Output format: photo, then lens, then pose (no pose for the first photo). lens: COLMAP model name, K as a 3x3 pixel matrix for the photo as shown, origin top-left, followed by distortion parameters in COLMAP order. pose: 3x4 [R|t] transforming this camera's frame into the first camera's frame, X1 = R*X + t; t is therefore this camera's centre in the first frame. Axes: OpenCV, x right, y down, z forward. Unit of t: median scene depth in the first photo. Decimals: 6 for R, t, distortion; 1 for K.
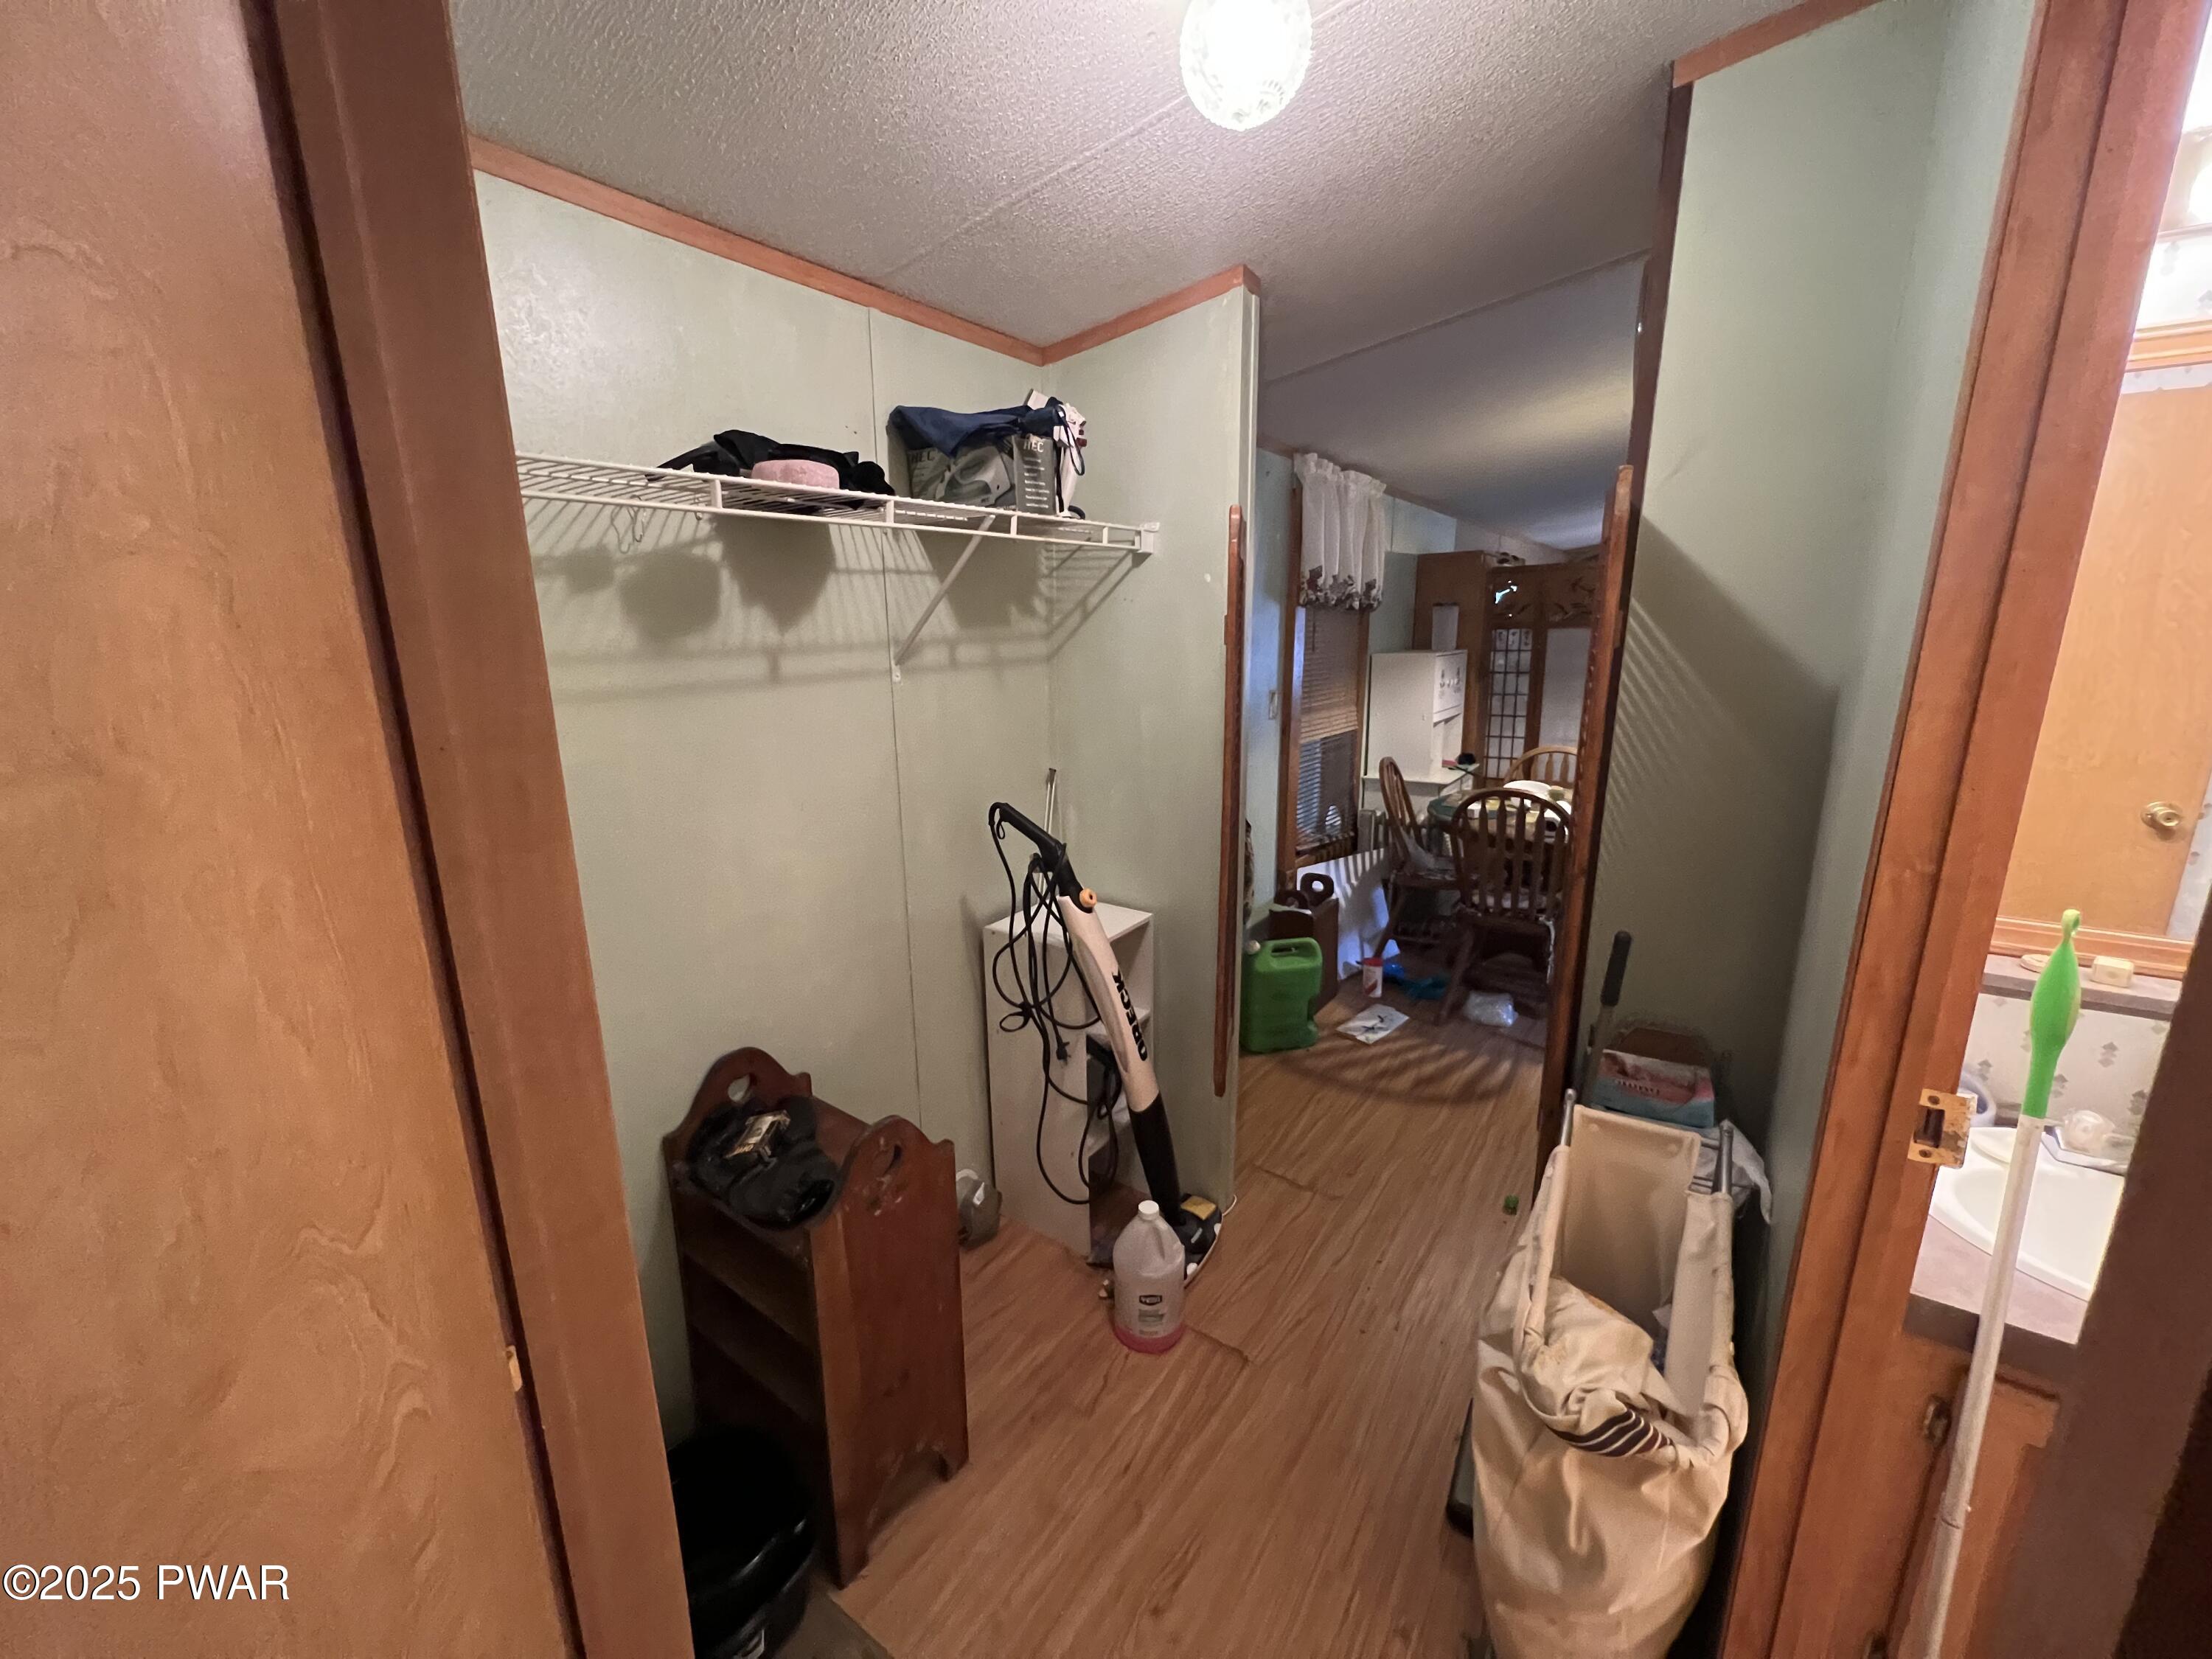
lens RADIAL K [[883.8, 0, 1100.8], [0, 883.8, 829.3], [0, 0, 1]] dist [-0.002731, -0.000307]
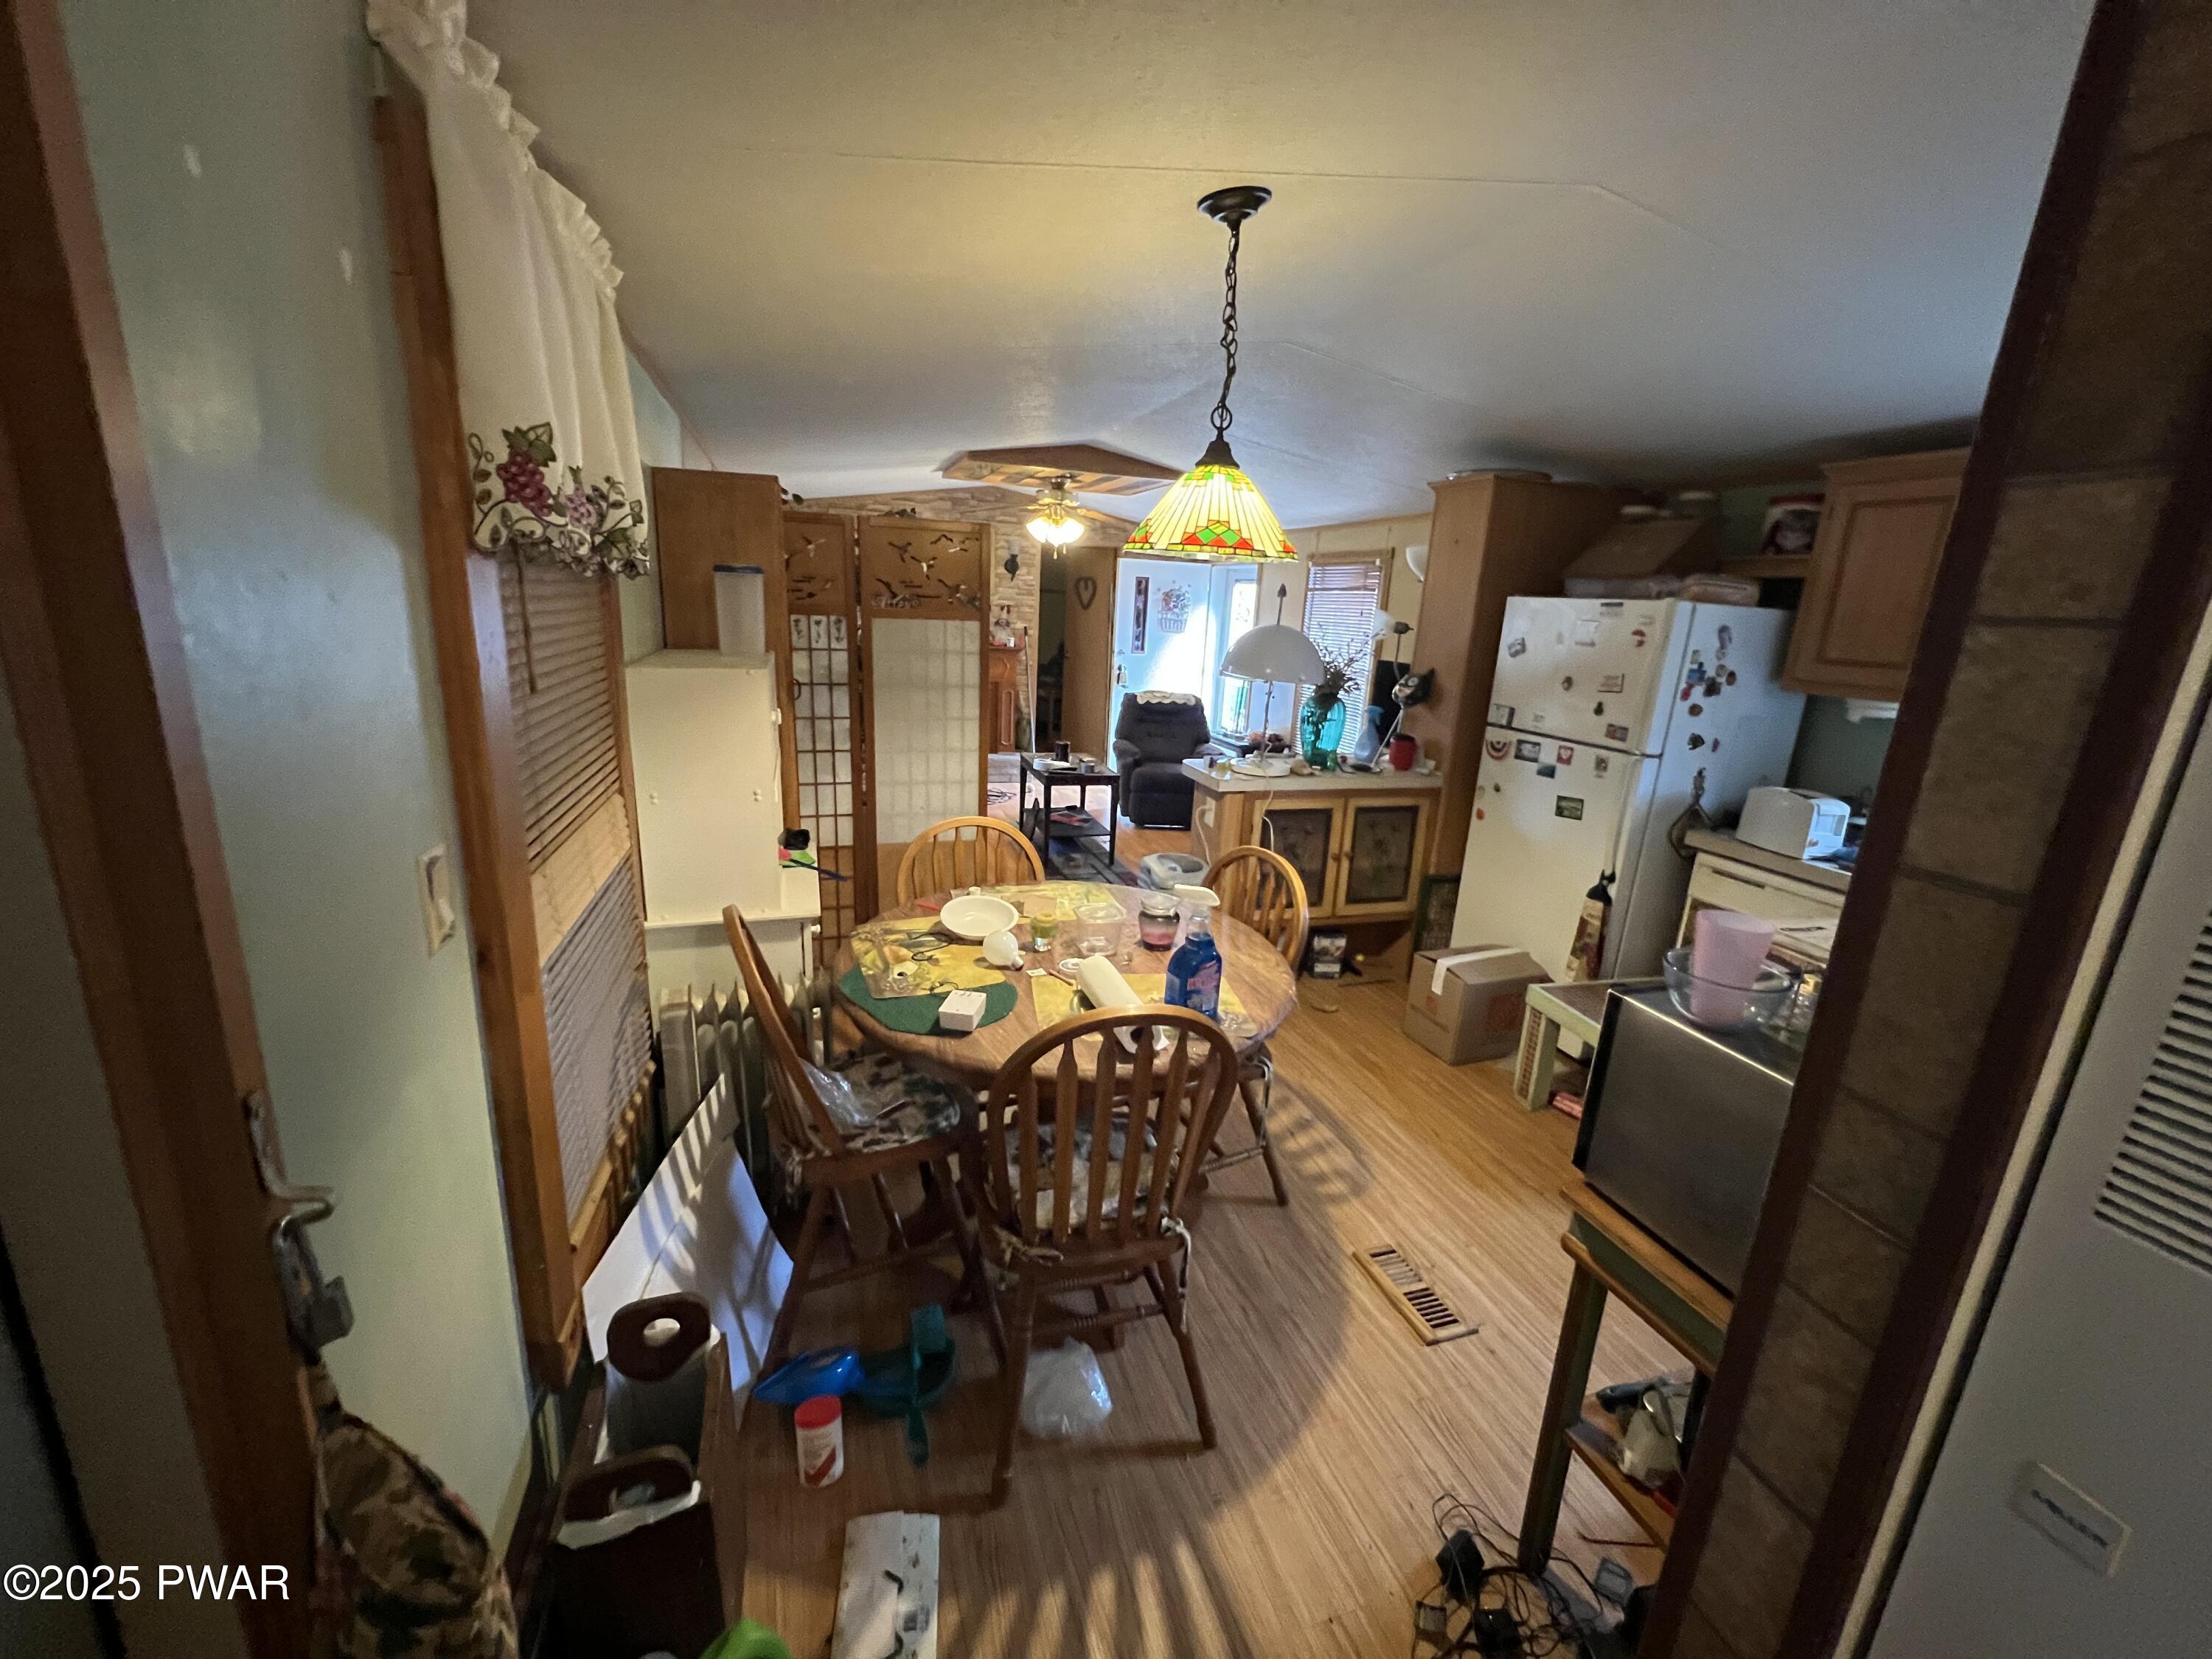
lens RADIAL K [[883.8, 0, 1100.8], [0, 883.8, 829.3], [0, 0, 1]] dist [-0.002731, -0.000307]
pose [[0.598779, -0.156818, 0.785411, 0.081230], [0.121491, 0.987080, 0.104462, -0.131291], [-0.791646, 0.032871, 0.610095, 0.516524]]
